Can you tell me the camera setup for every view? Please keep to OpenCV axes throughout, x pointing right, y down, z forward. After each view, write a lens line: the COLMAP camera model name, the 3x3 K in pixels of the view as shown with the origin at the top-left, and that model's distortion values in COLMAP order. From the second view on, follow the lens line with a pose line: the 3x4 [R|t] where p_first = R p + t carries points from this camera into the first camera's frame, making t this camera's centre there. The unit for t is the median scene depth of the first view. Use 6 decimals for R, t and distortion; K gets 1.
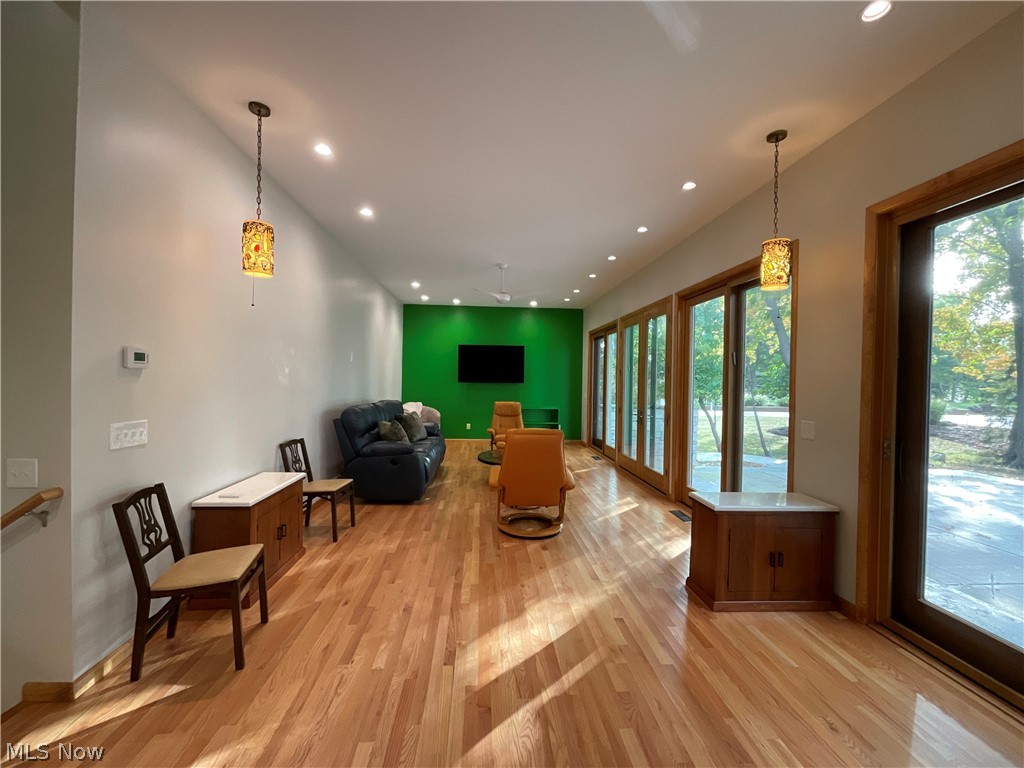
lens RADIAL K [[415.4, 0, 508.8], [0, 415.4, 384.2], [0, 0, 1]] dist [0.001129, 0.001081]
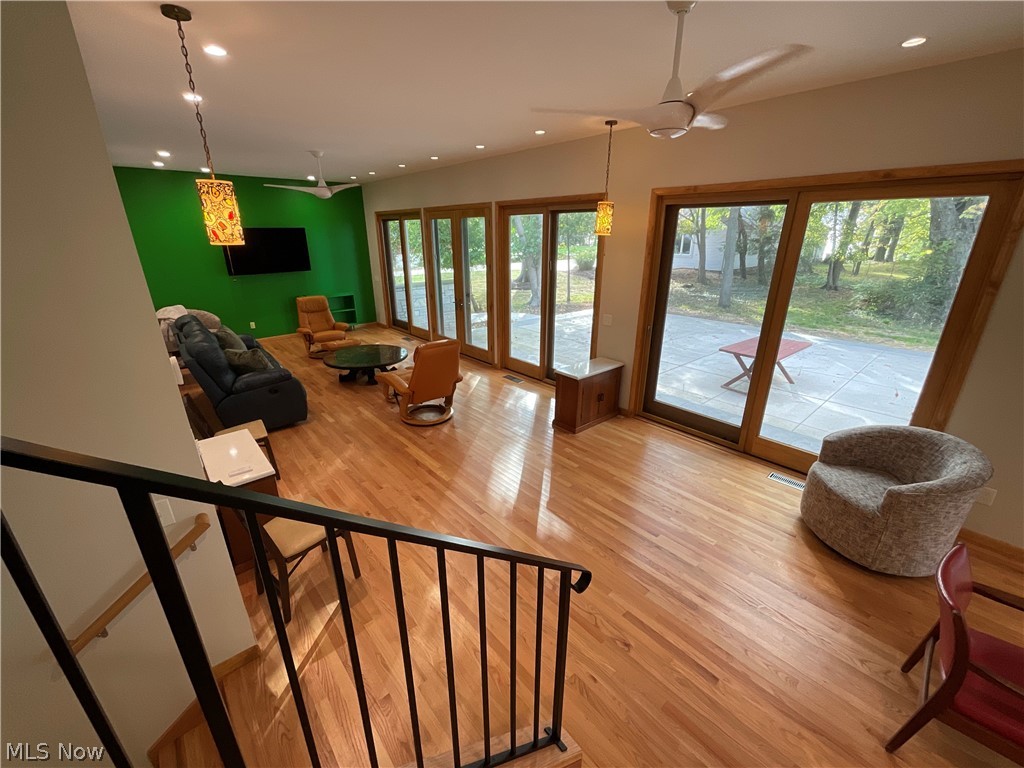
lens RADIAL K [[415.4, 0, 507.6], [0, 415.4, 382.0], [0, 0, 1]] dist [0.001129, 0.001081]
pose [[0.796970, -0.224684, 0.560675, -0.605553], [0.023836, 0.939216, 0.342498, -0.242219], [-0.603549, -0.259596, 0.753882, -0.089647]]
